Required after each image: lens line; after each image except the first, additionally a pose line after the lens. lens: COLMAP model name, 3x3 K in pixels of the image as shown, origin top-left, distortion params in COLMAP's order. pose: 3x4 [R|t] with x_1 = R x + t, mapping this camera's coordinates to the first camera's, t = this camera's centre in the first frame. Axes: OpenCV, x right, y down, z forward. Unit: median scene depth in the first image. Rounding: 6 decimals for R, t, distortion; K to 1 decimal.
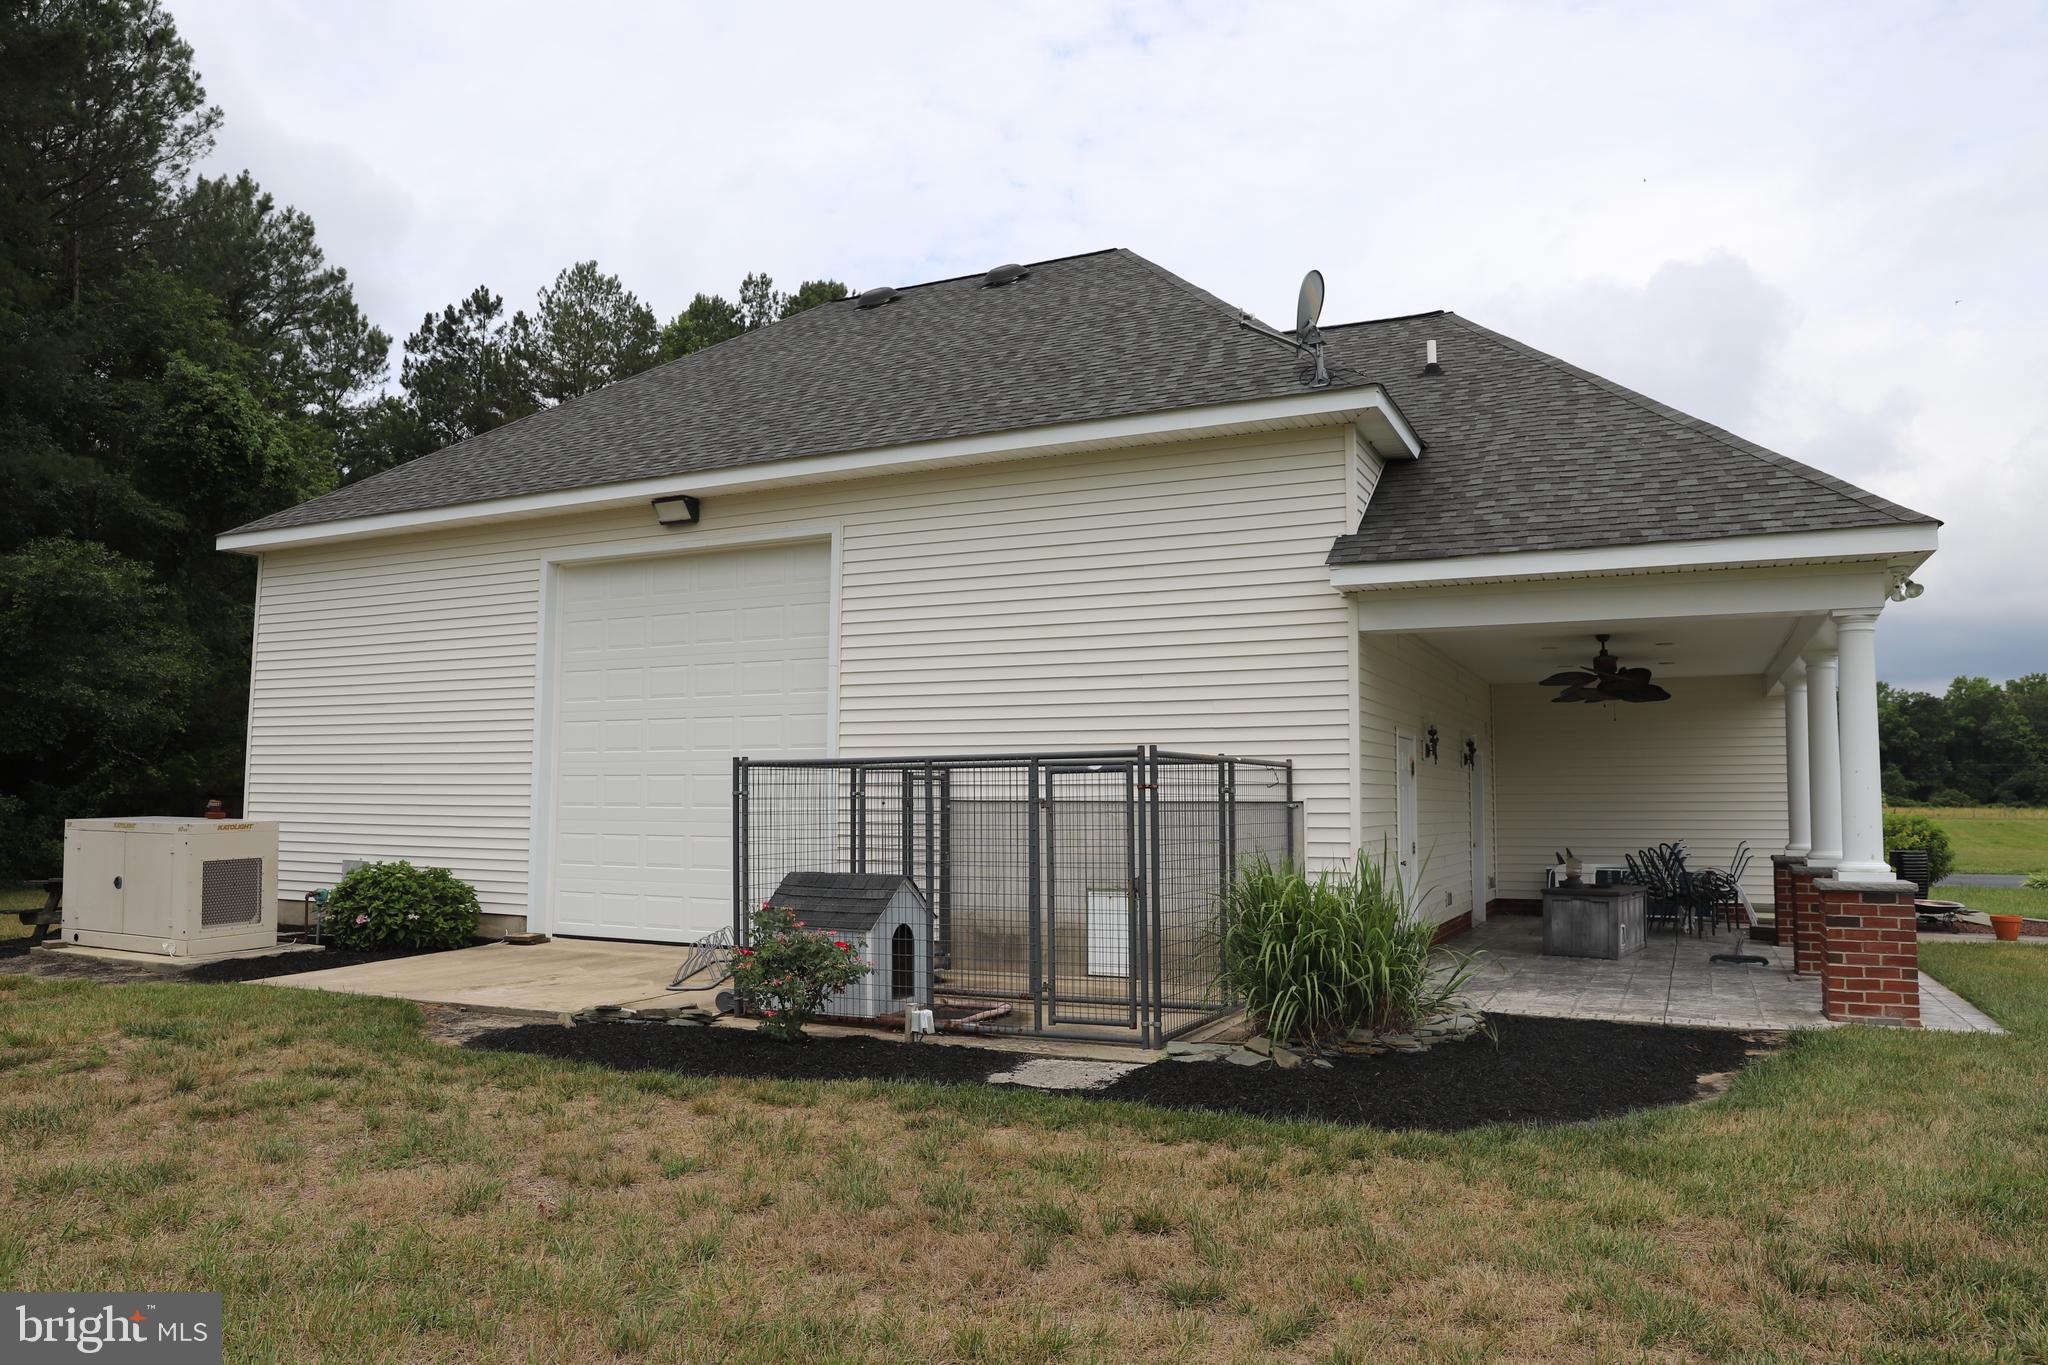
lens RADIAL K [[1345.1, 0, 1028.3], [0, 1345.1, 707.4], [0, 0, 1]] dist [-0.106200, 0.058655]
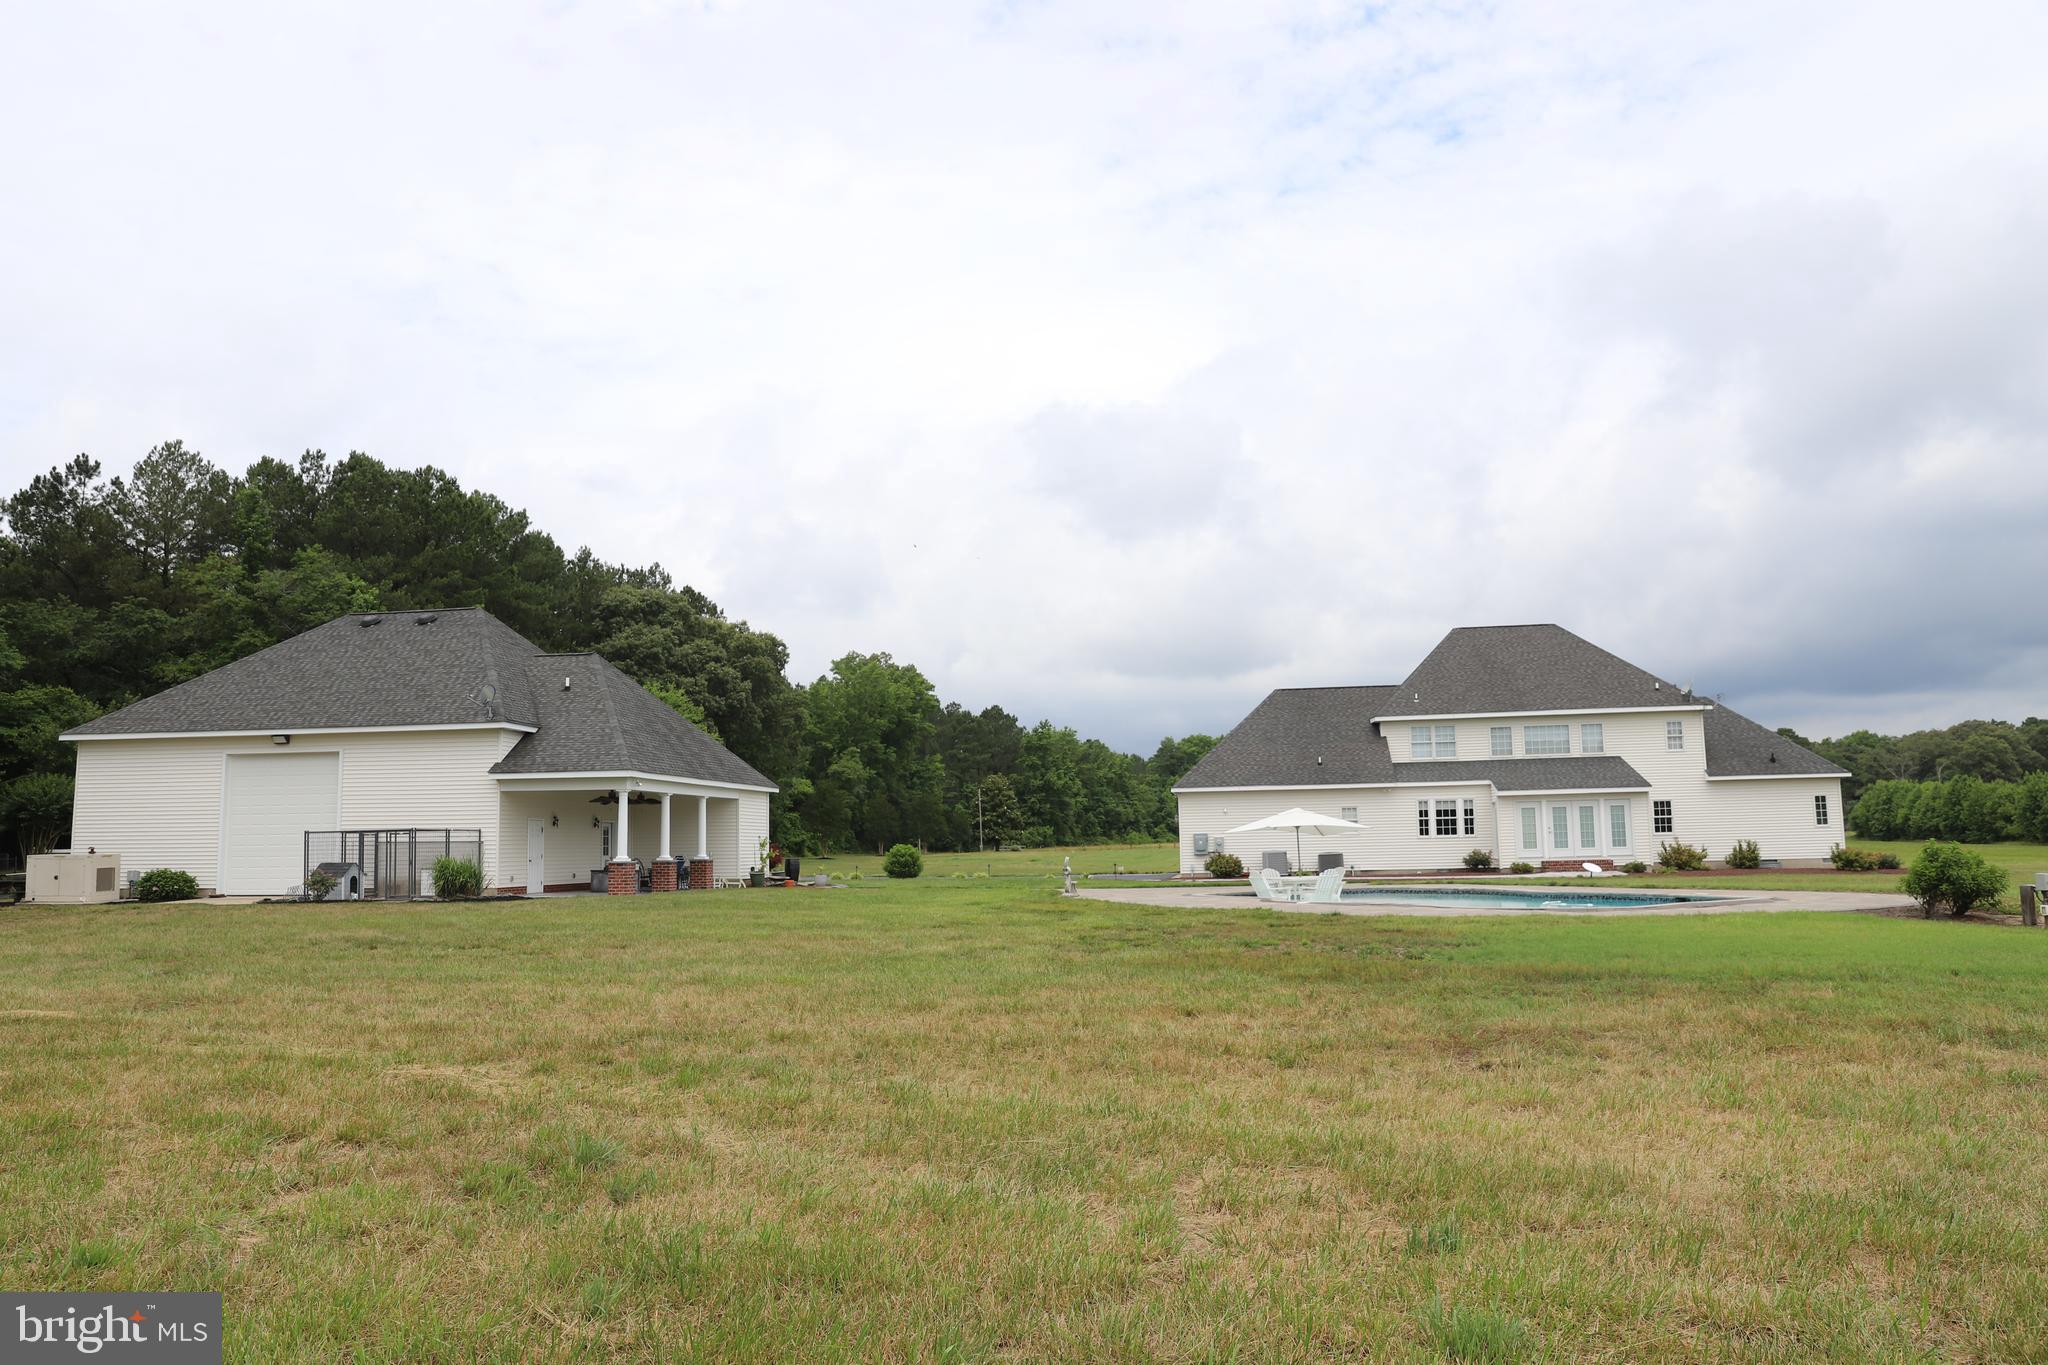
lens RADIAL K [[1345.1, 0, 1028.3], [0, 1345.1, 707.4], [0, 0, 1]] dist [-0.106200, 0.058655]
pose [[0.954141, 0.008770, 0.299231, 0.098772], [0.000561, 0.999517, -0.031084, -0.031317], [-0.299359, 0.029826, 0.953674, -0.501744]]
